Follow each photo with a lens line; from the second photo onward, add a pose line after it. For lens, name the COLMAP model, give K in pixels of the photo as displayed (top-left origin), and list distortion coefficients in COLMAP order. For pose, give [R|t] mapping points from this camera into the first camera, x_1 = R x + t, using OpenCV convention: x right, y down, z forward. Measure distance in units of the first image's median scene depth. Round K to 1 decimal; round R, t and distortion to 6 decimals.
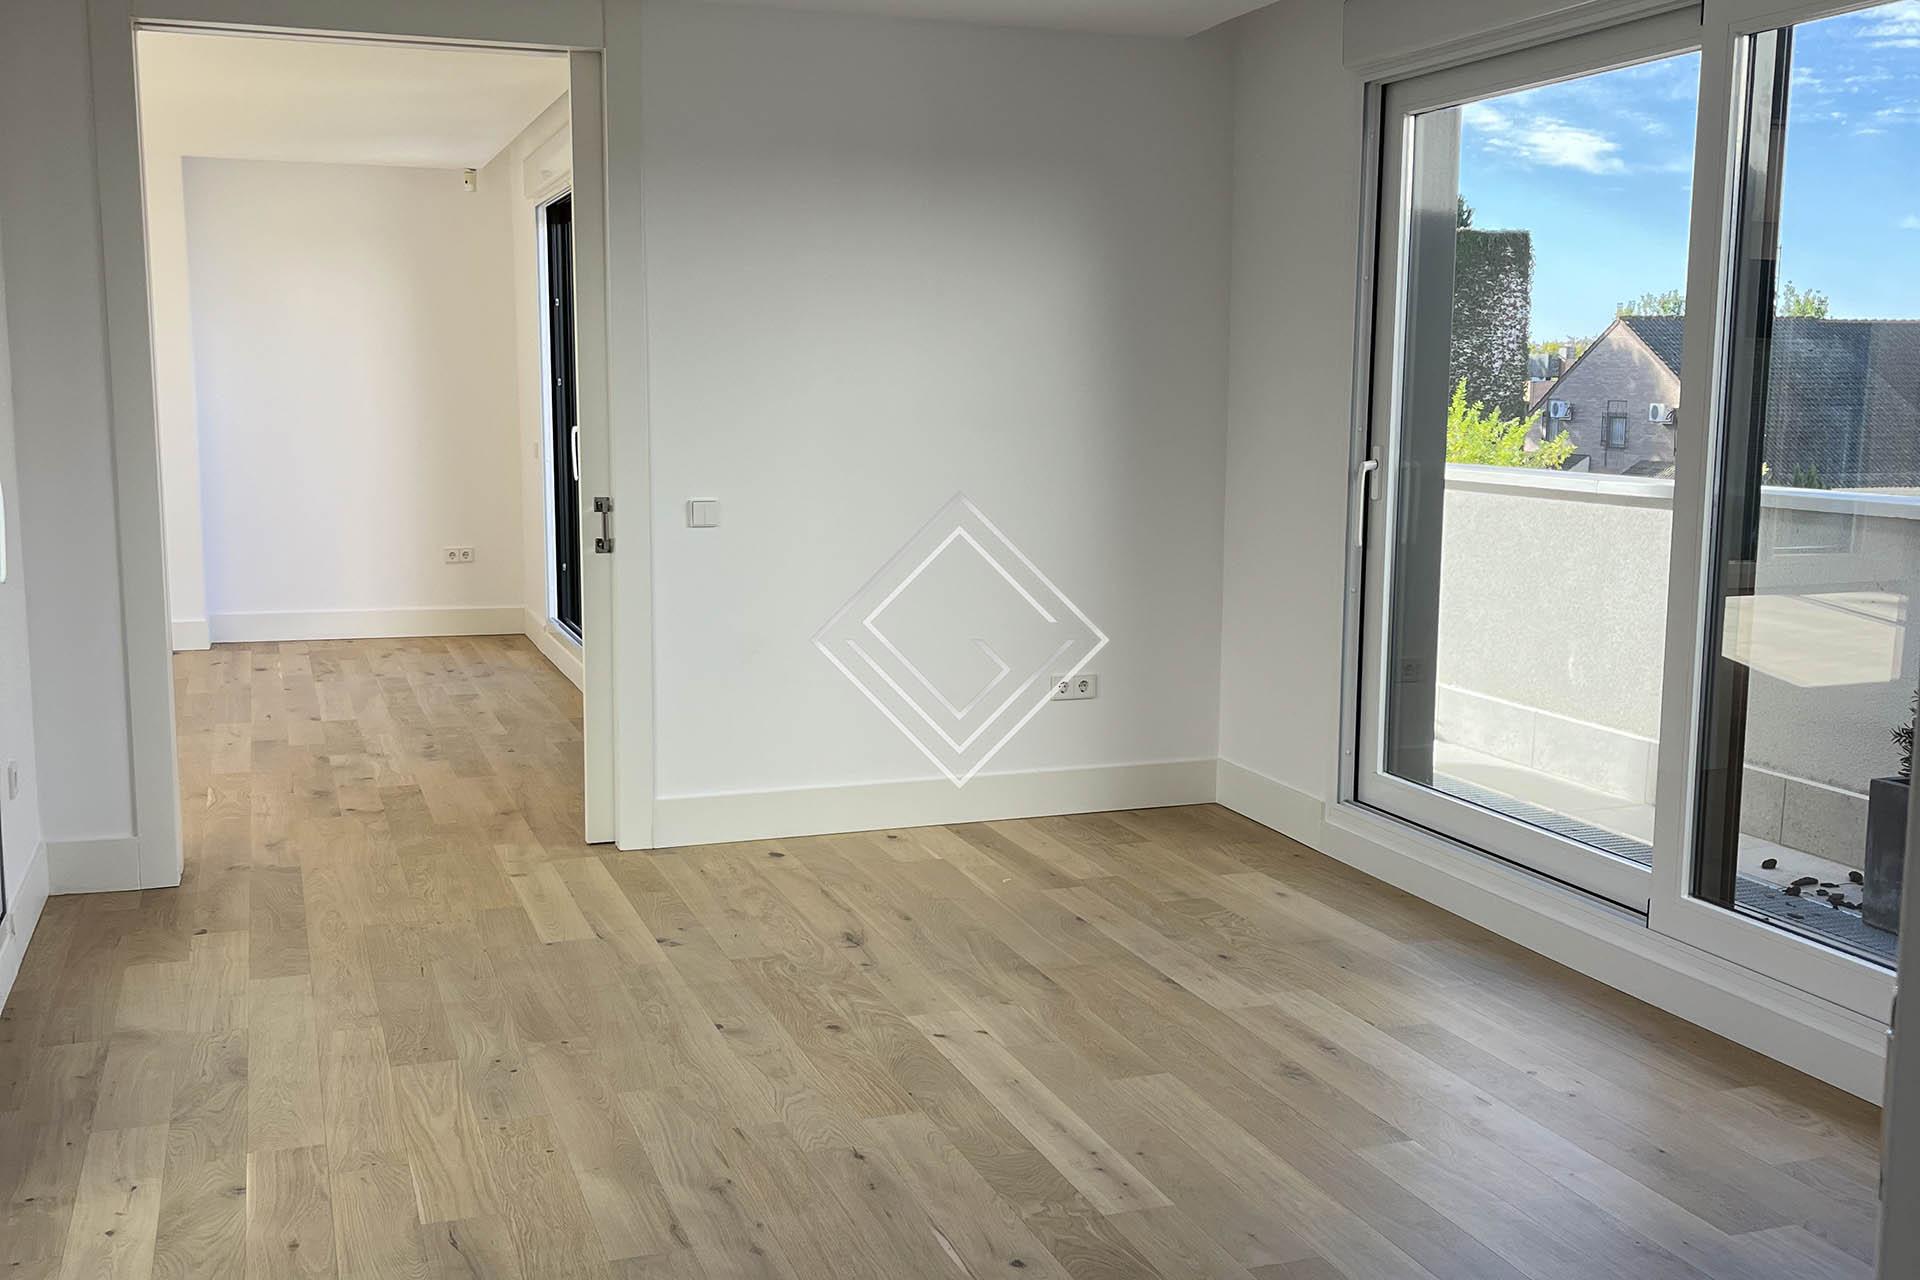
lens RADIAL K [[1985.5, 0, 960.0], [0, 1985.5, 640.0], [0, 0, 1]] dist [0.006266, 0.015479]
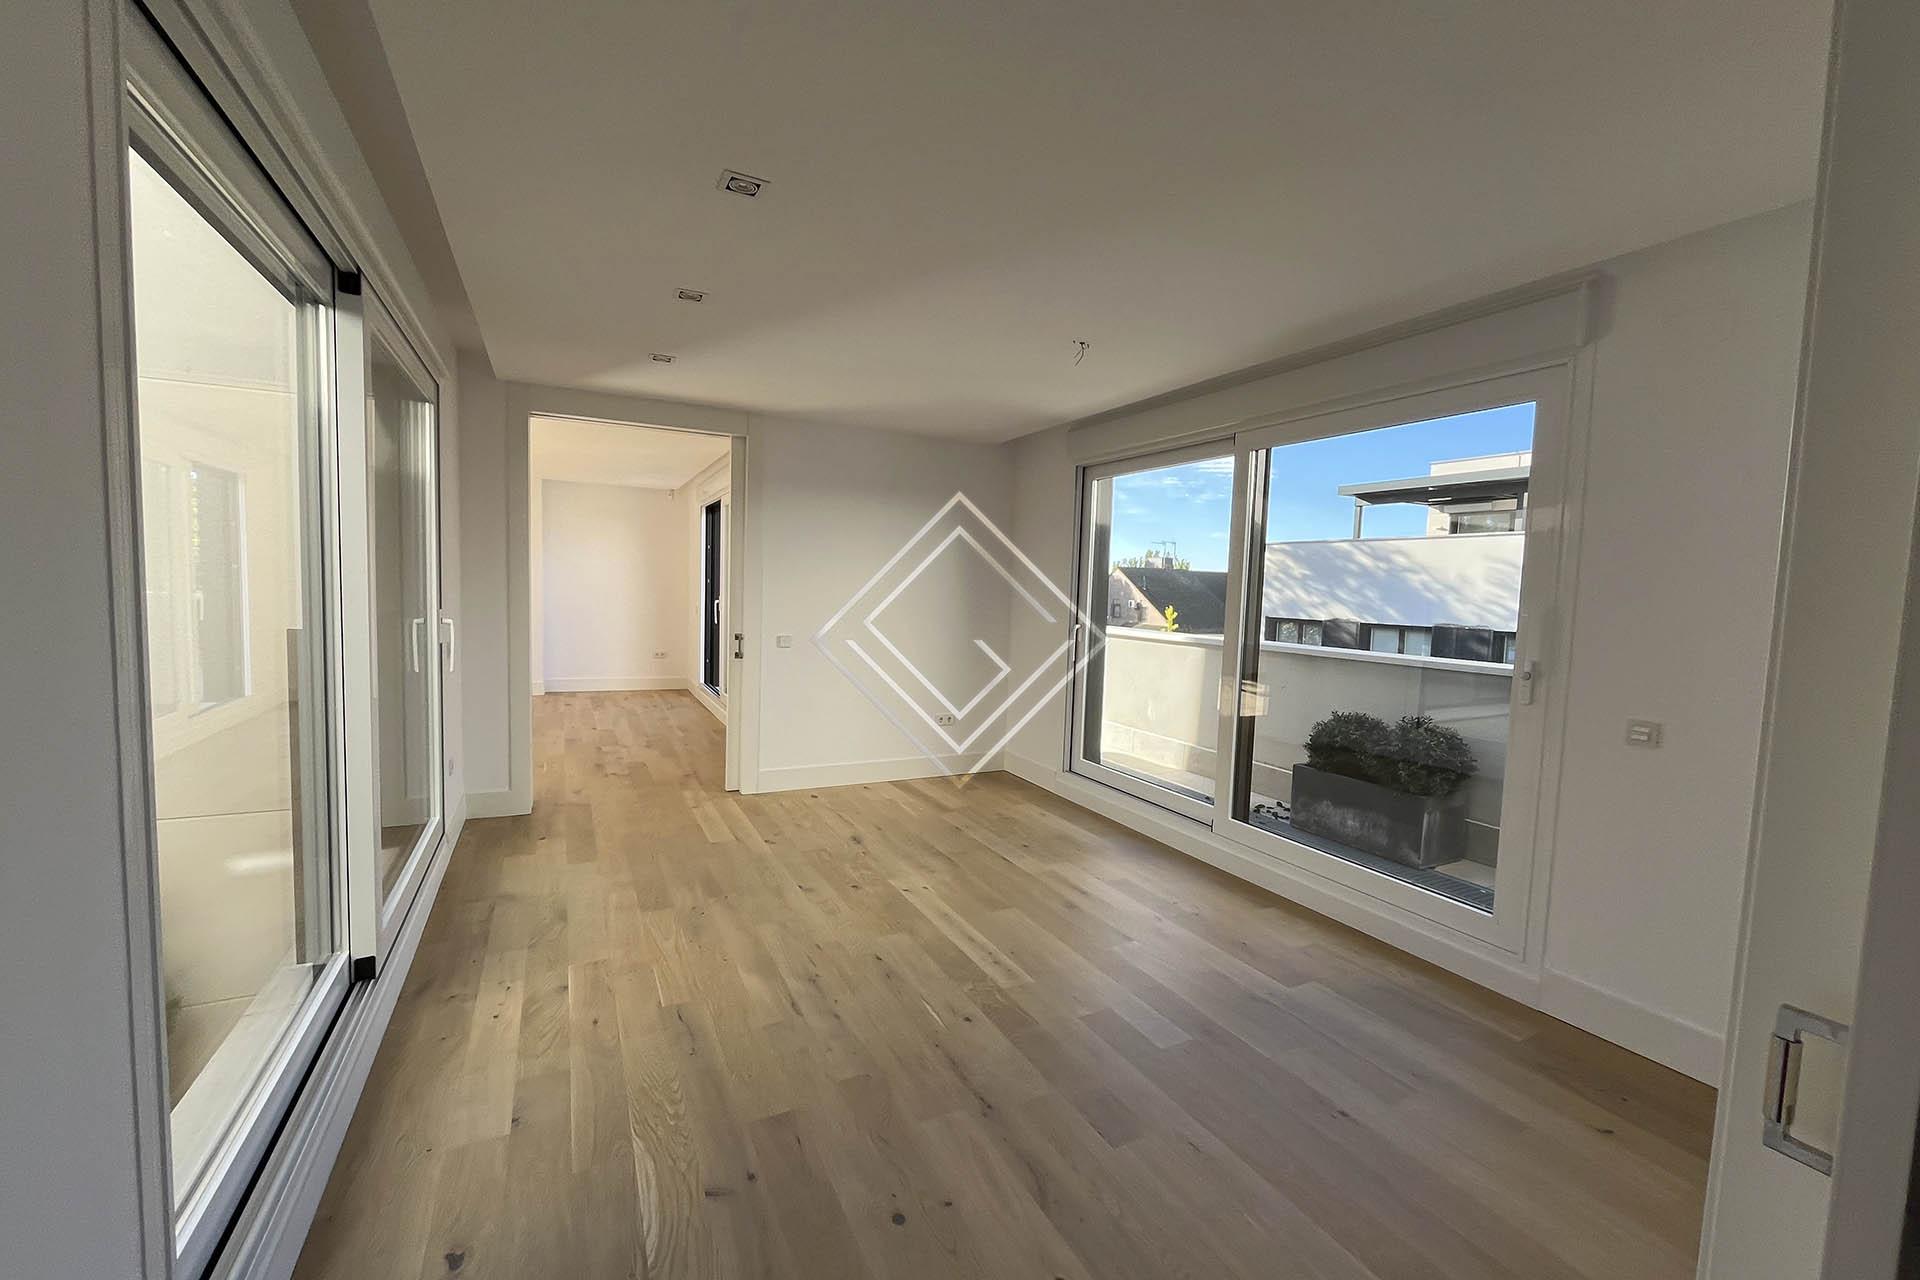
lens RADIAL K [[796.5, 0, 962.0], [0, 796.5, 631.4], [0, 0, 1]] dist [-0.030012, 0.014575]
pose [[0.991510, 0.019698, 0.128530, -0.056425], [-0.010369, 0.997289, -0.072852, -0.014917], [-0.129616, 0.070901, 0.989026, 0.108228]]
